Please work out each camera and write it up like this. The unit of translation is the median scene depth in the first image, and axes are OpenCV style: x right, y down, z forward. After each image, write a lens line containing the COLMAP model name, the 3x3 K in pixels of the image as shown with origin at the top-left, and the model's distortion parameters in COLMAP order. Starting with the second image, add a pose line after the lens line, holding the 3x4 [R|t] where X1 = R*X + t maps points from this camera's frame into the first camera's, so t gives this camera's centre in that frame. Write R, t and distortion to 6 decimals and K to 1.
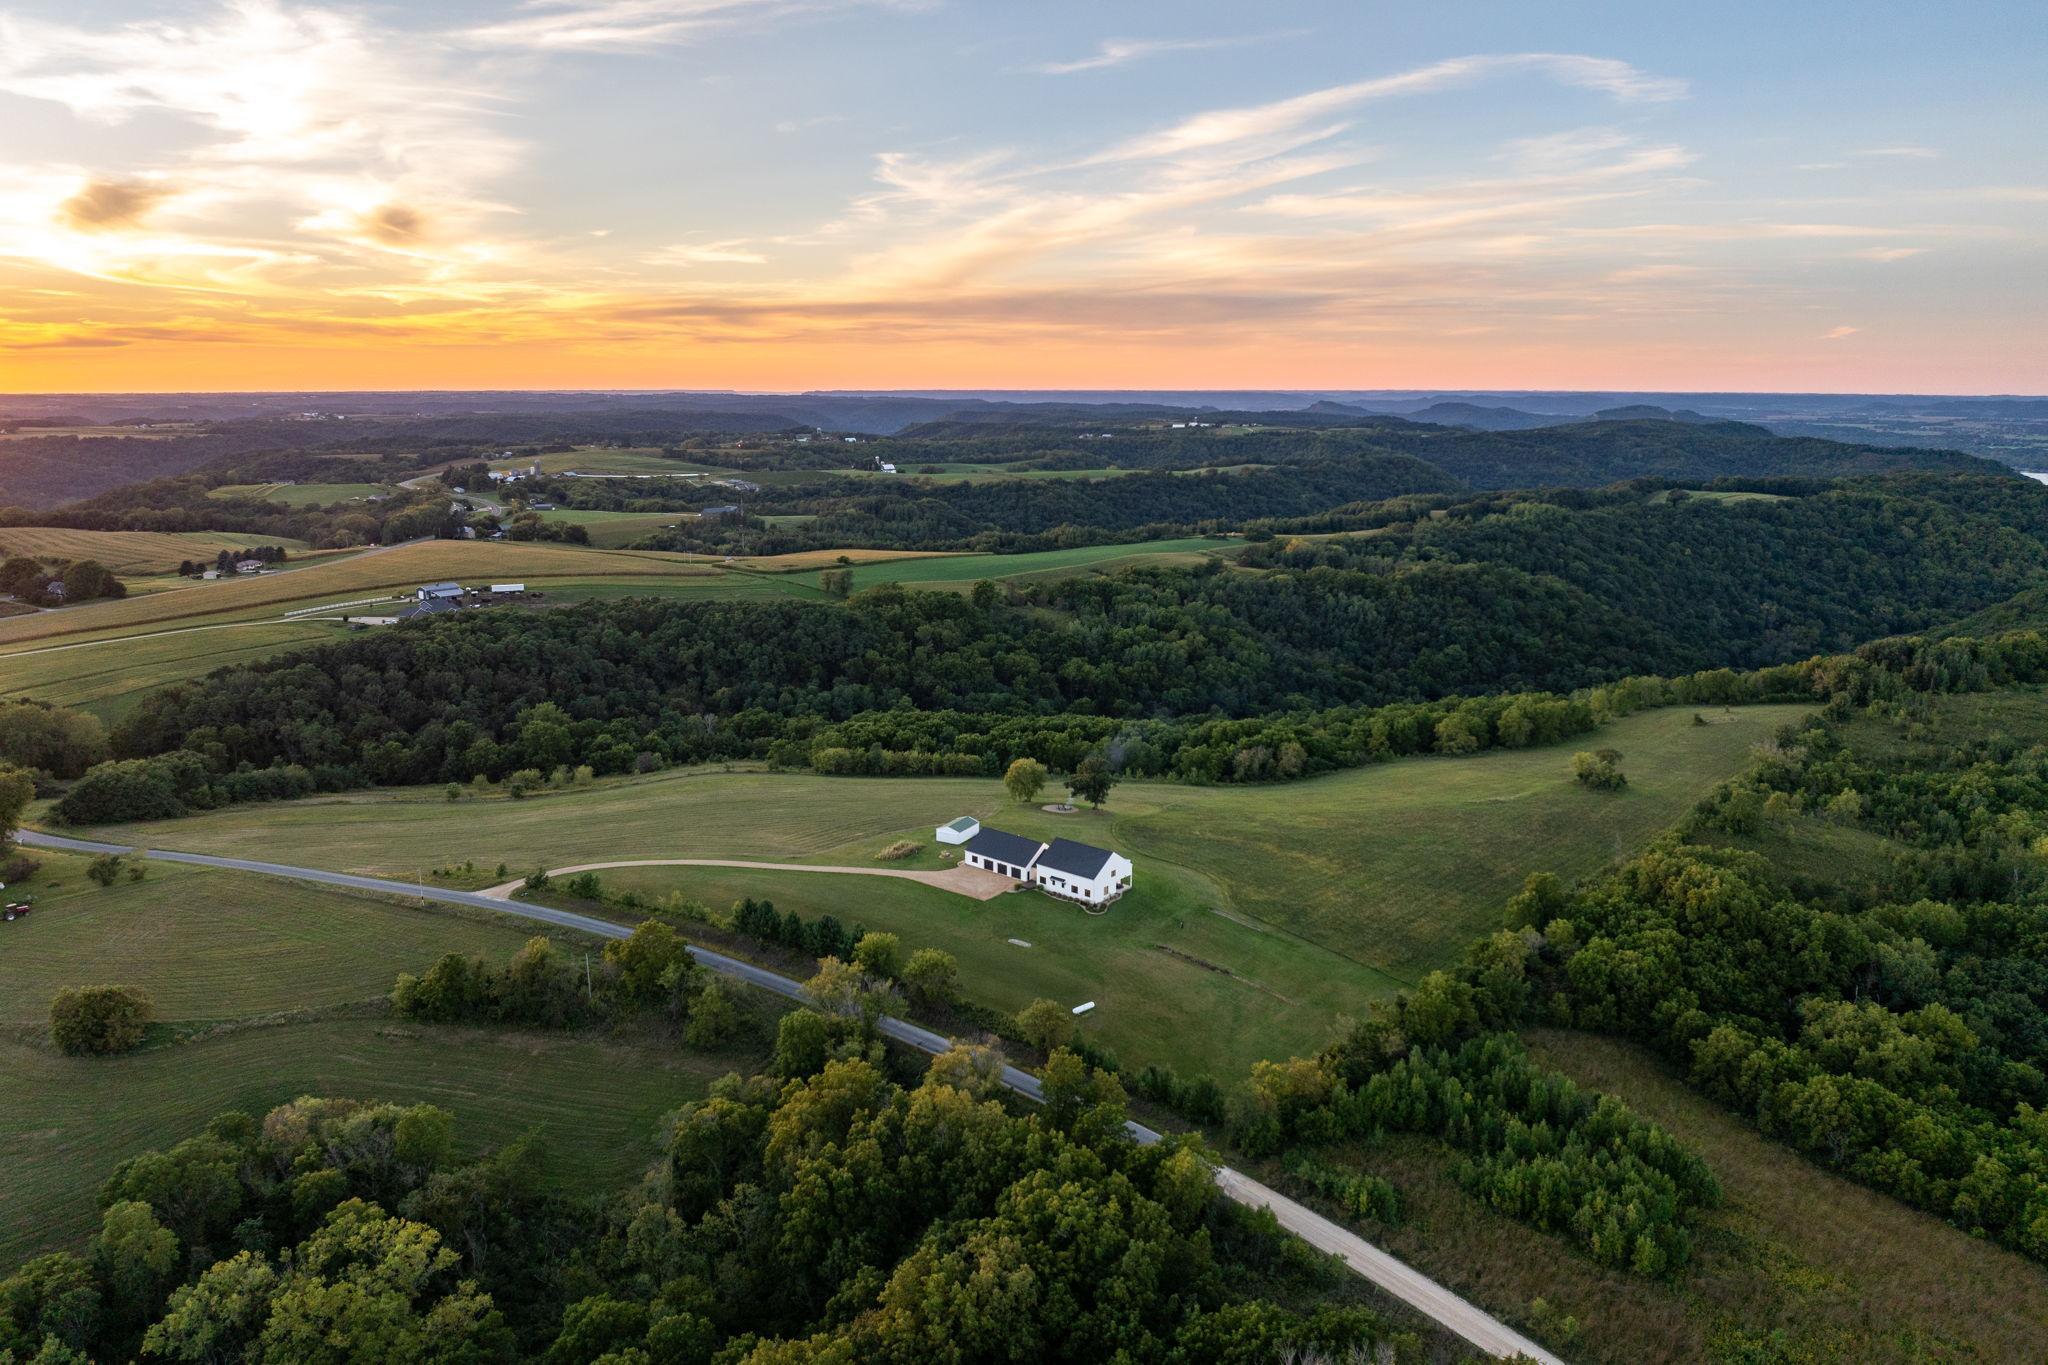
lens RADIAL K [[1416.3, 0, 1024.0], [0, 1416.3, 682.5], [0, 0, 1]] dist [-0.043239, 0.009640]
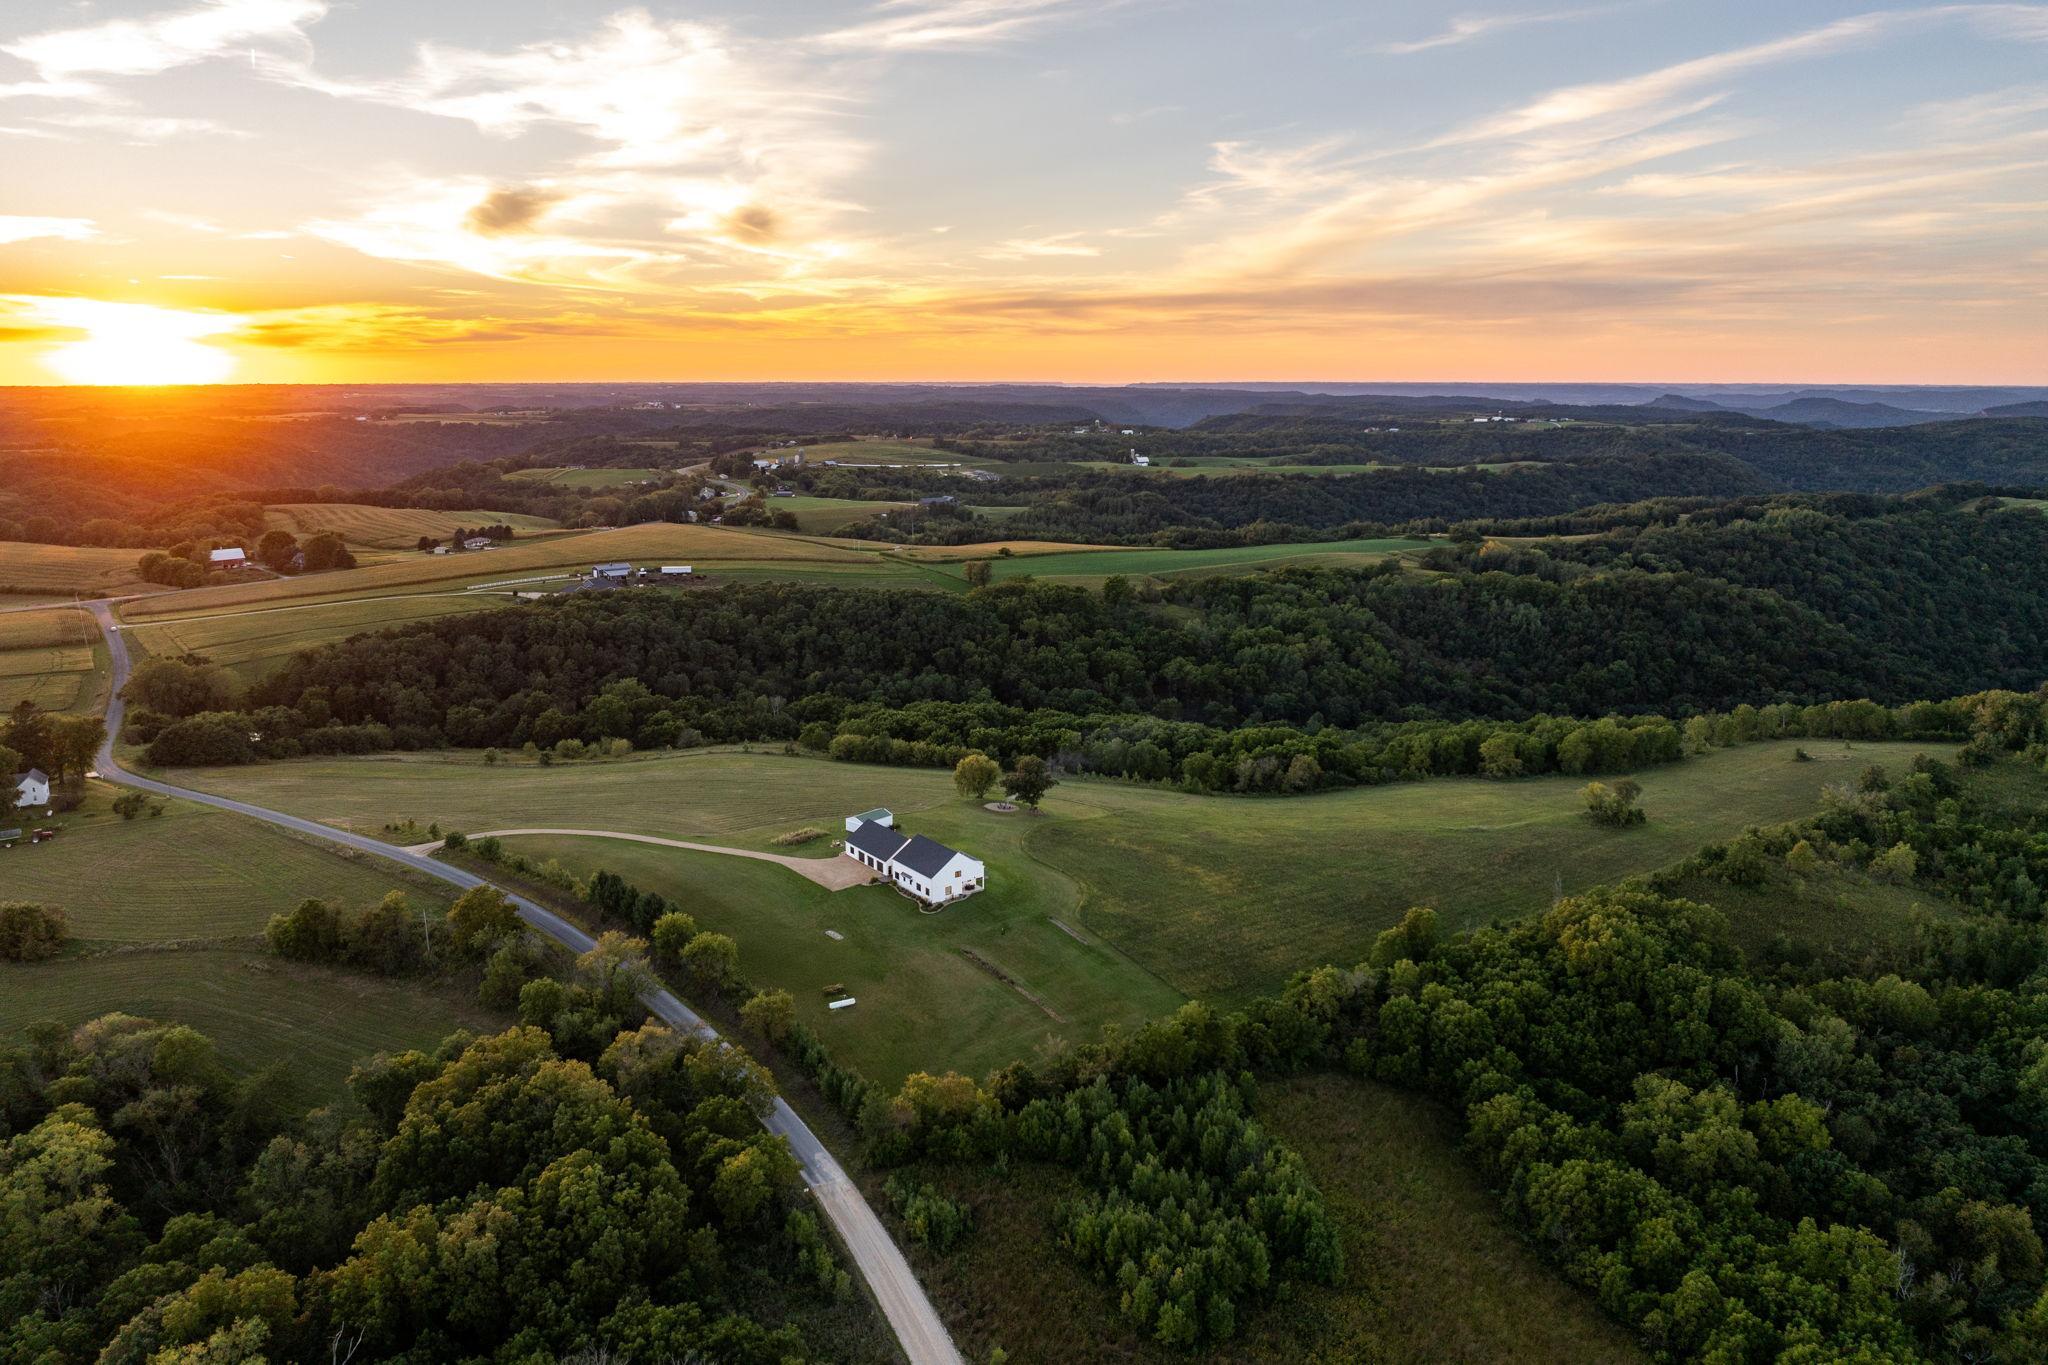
lens RADIAL K [[1425.1, 0, 1024.0], [0, 1425.1, 682.5], [0, 0, 1]] dist [-0.039390, 0.001032]
pose [[0.974729, 0.044883, -0.218834, 0.152853], [-0.043949, 0.998992, 0.009138, -0.004482], [0.219023, 0.000711, 0.975719, 0.019665]]
